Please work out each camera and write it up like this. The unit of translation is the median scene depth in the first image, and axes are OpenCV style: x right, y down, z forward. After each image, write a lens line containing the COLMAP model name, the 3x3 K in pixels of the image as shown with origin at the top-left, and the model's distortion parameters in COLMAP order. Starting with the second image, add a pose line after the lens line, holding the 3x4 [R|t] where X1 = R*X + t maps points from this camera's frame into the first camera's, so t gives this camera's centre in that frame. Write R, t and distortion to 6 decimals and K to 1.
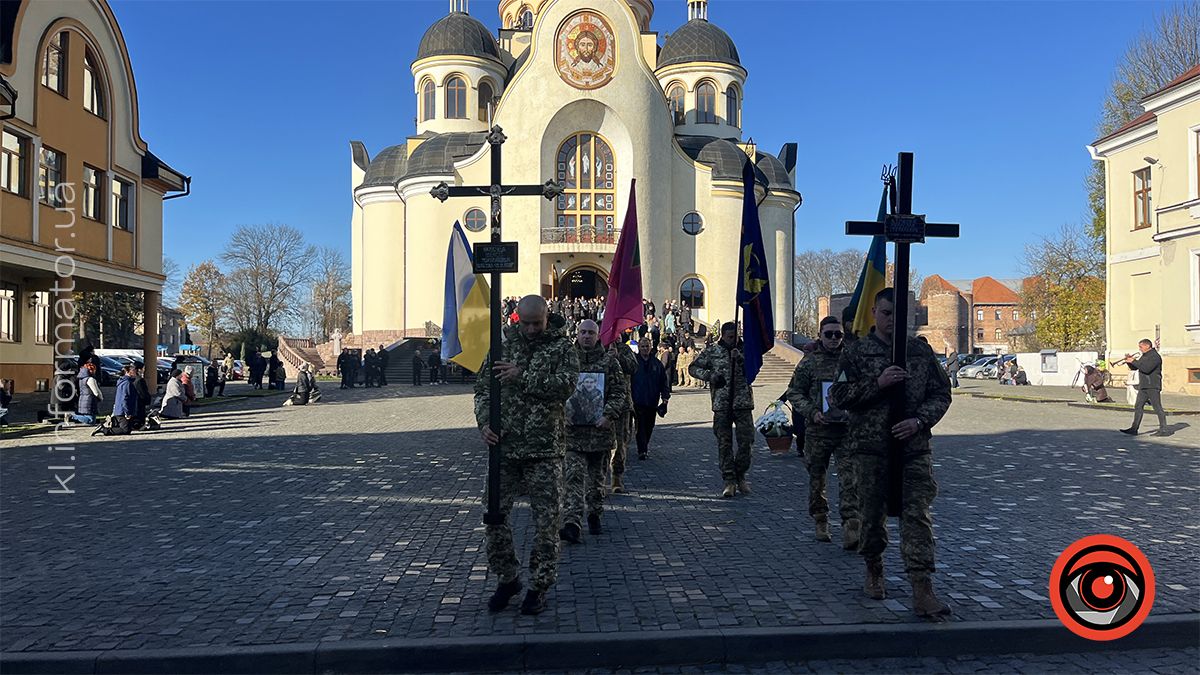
lens RADIAL K [[906.0, 0, 623.6], [0, 906.0, 349.0], [0, 0, 1]] dist [0.053900, -0.070473]
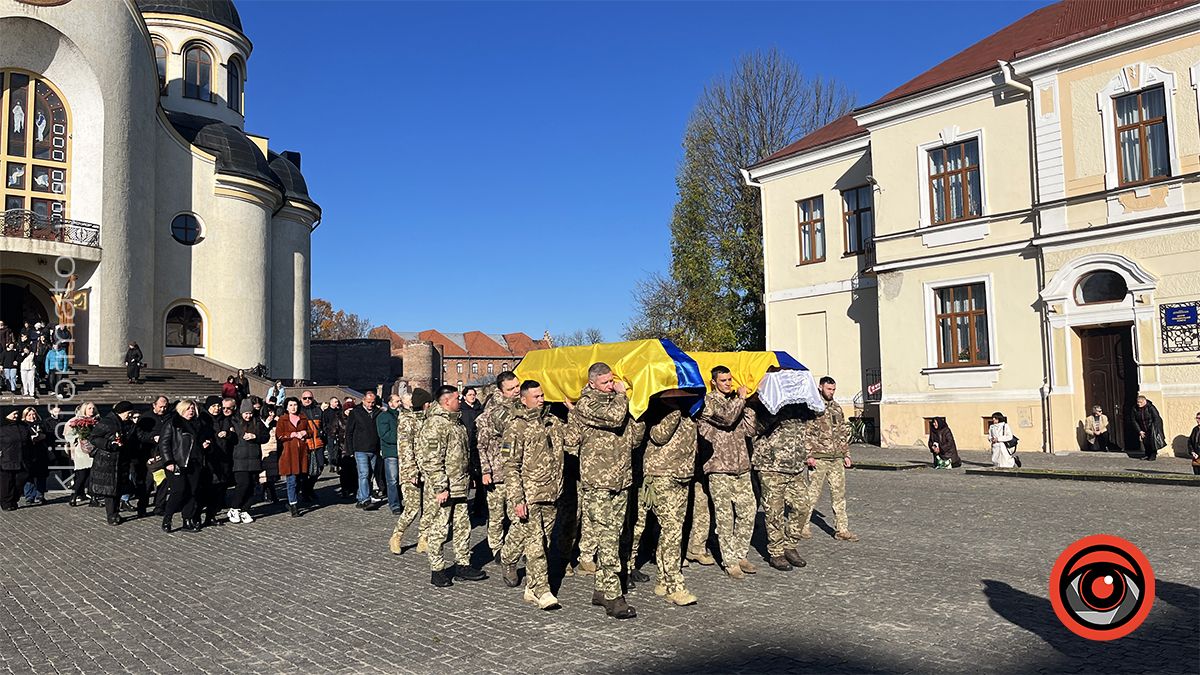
lens RADIAL K [[906.0, 0, 609.1], [0, 906.0, 340.9], [0, 0, 1]] dist [0.053900, -0.070473]
pose [[0.817955, 0.028816, 0.574559, -0.066735], [0.010551, 0.997825, -0.065064, 0.000625], [-0.575185, 0.059281, 0.815873, 0.237132]]
